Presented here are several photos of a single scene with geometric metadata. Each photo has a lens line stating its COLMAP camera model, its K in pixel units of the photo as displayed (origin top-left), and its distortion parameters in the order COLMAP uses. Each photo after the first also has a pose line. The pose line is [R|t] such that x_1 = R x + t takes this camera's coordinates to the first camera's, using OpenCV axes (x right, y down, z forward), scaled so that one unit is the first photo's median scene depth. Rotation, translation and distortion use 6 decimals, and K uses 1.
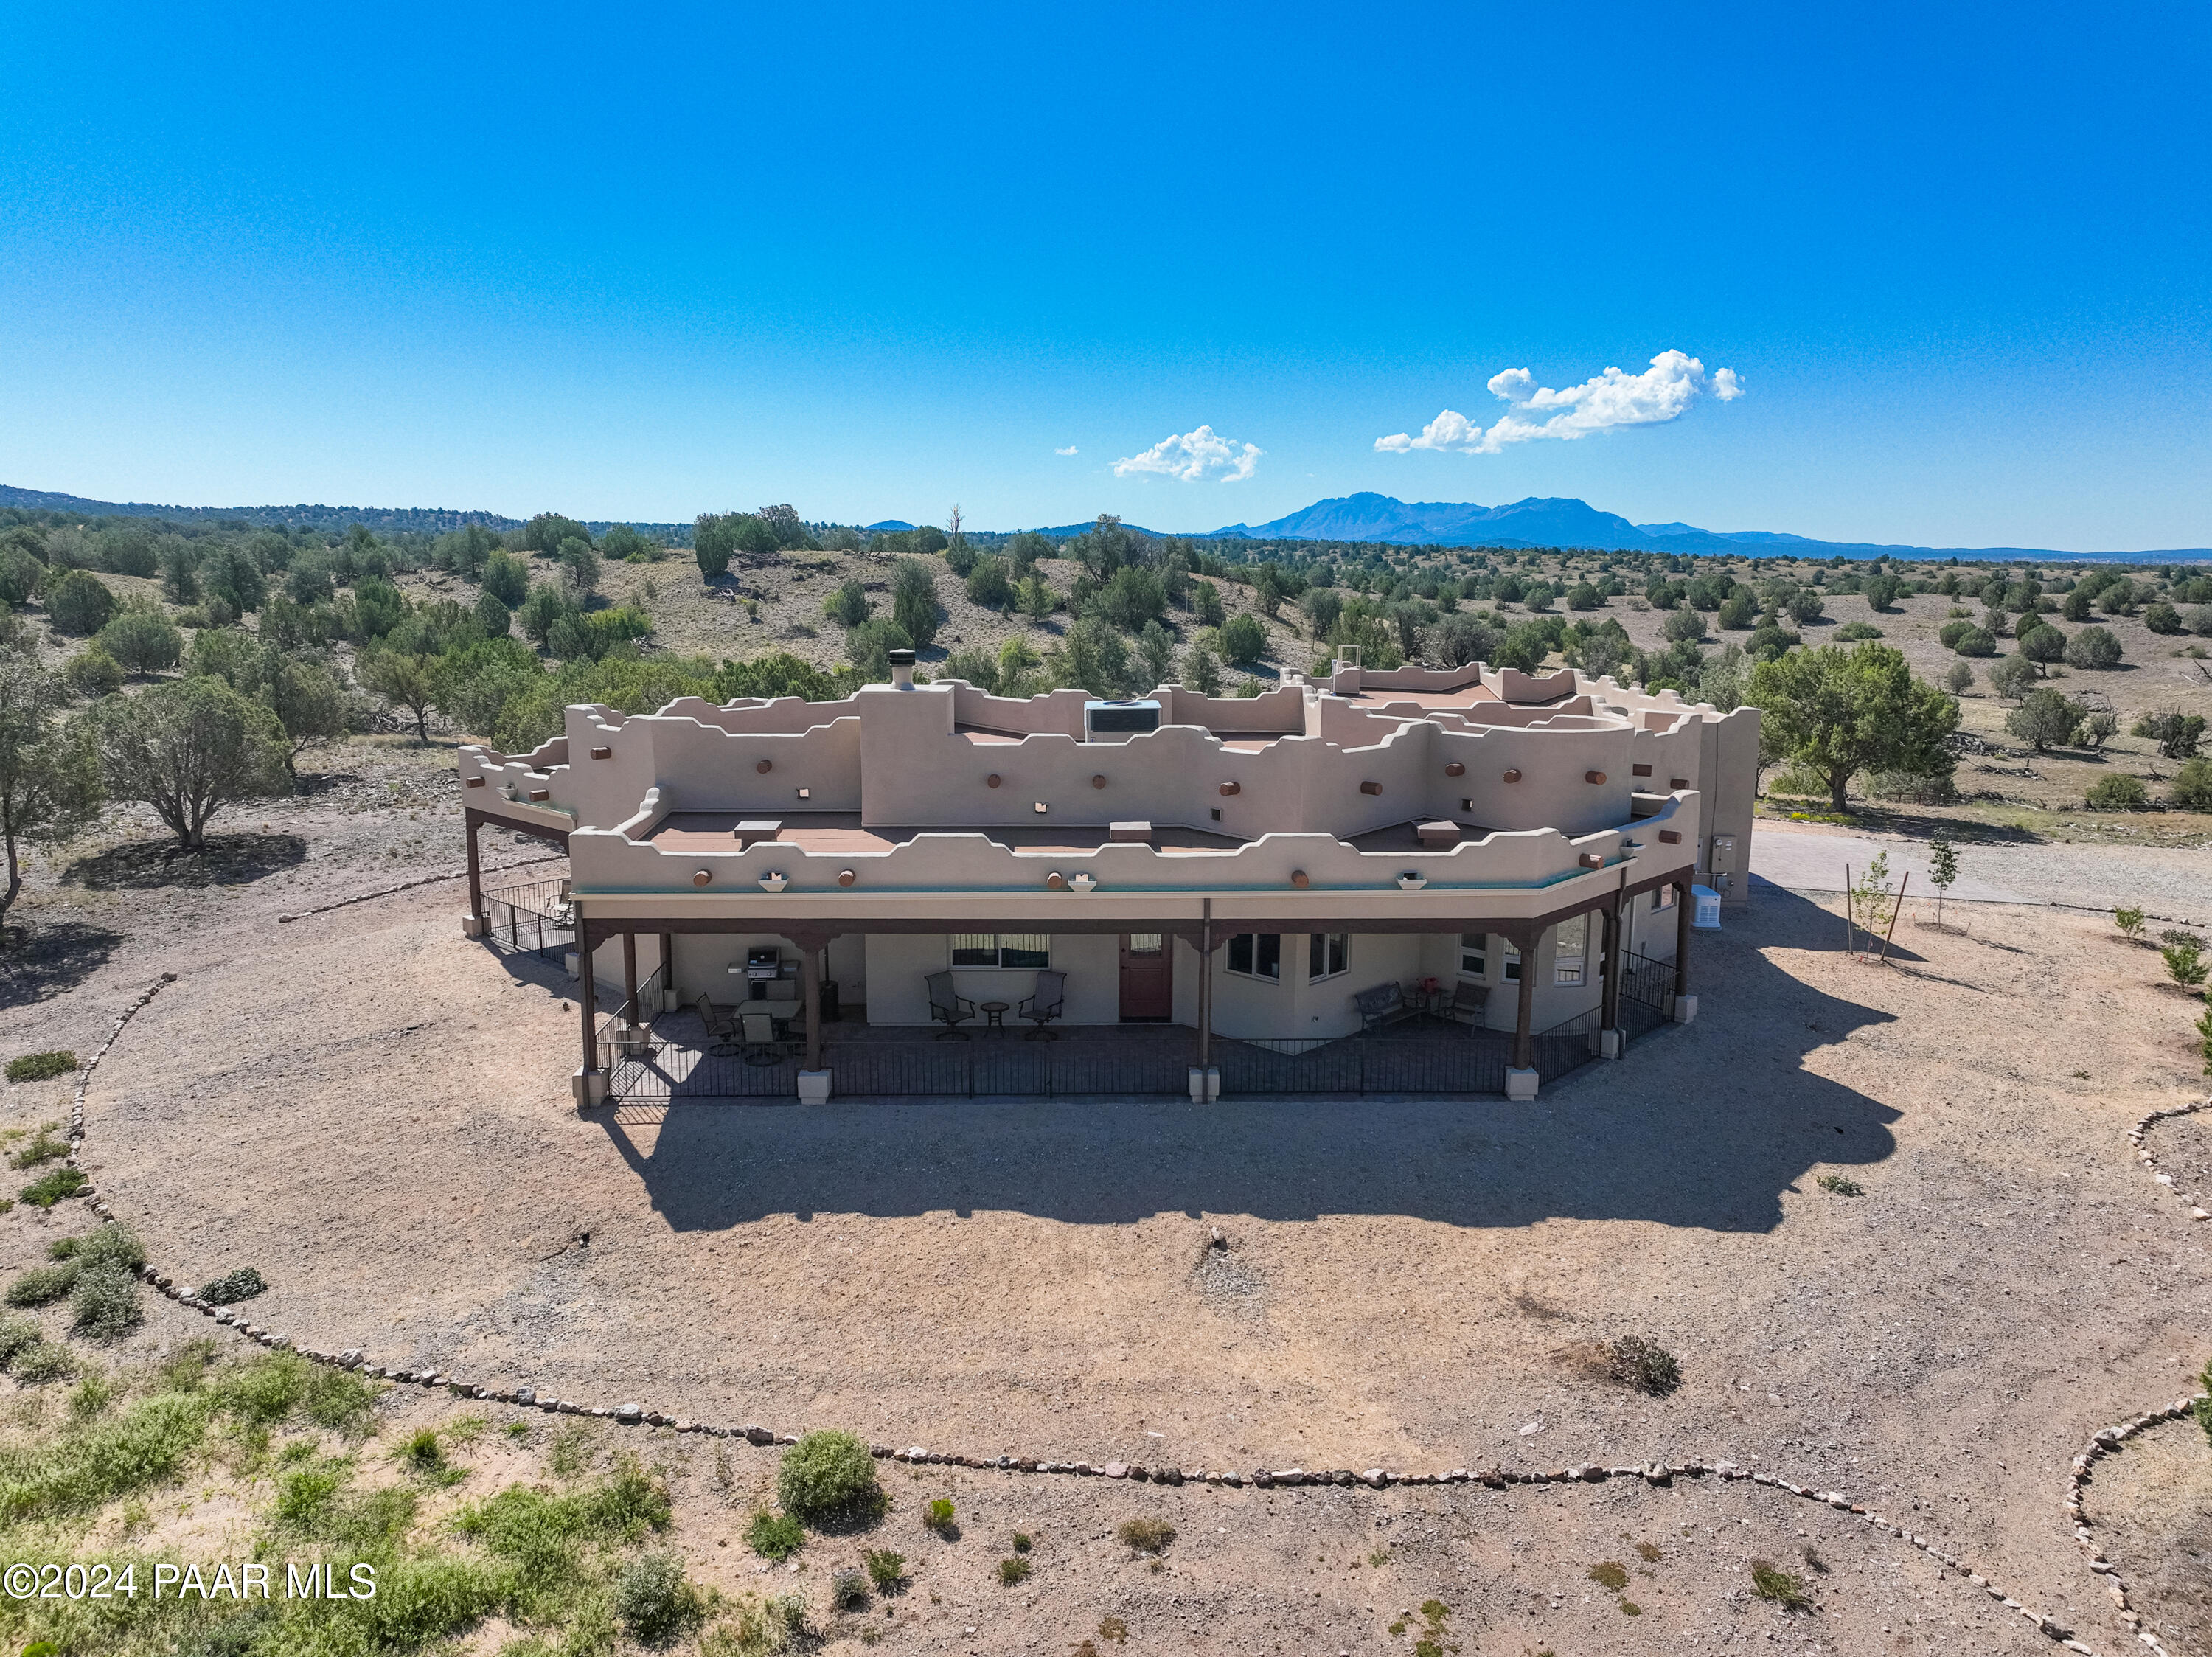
lens RADIAL K [[1556.3, 0, 1107.6], [0, 1556.3, 822.3], [0, 0, 1]] dist [0.000281, 0.013415]
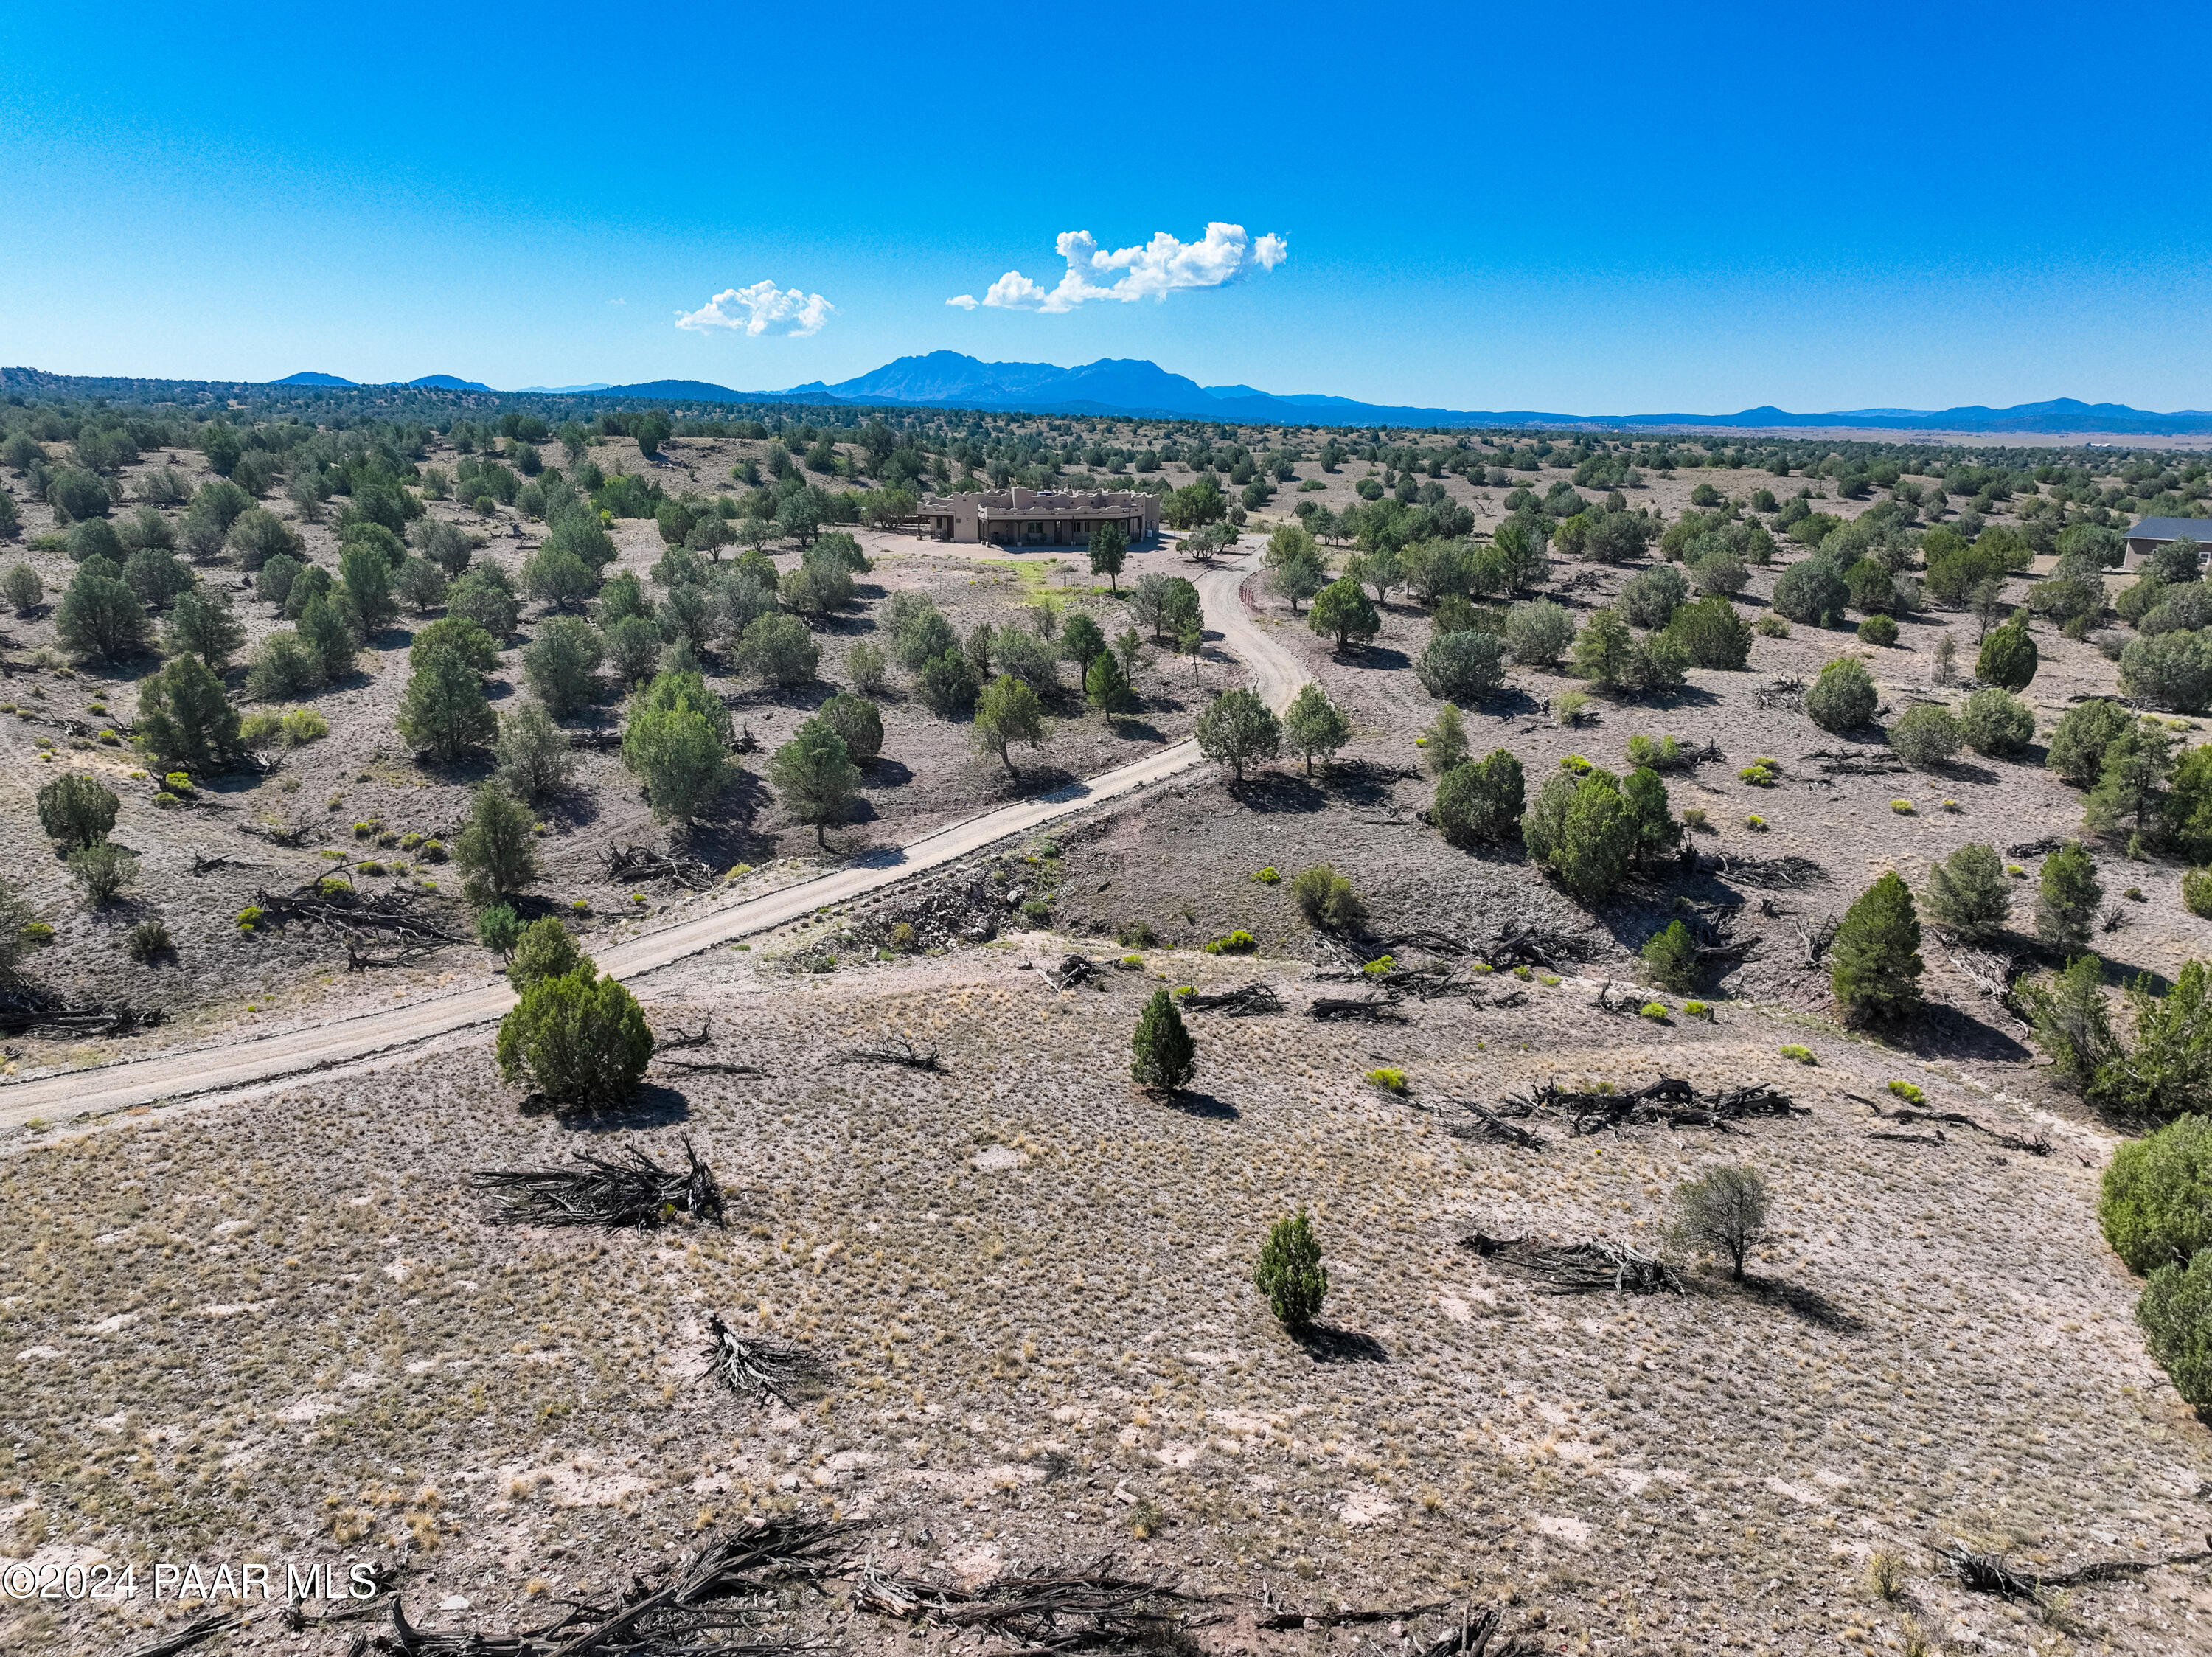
lens RADIAL K [[1556.3, 0, 1107.6], [0, 1556.3, 822.3], [0, 0, 1]] dist [0.000281, 0.013415]
pose [[0.965792, -0.061569, 0.251904, -0.238298], [0.039673, 0.995051, 0.091098, 0.114756], [-0.256266, -0.077988, 0.963455, -0.861517]]
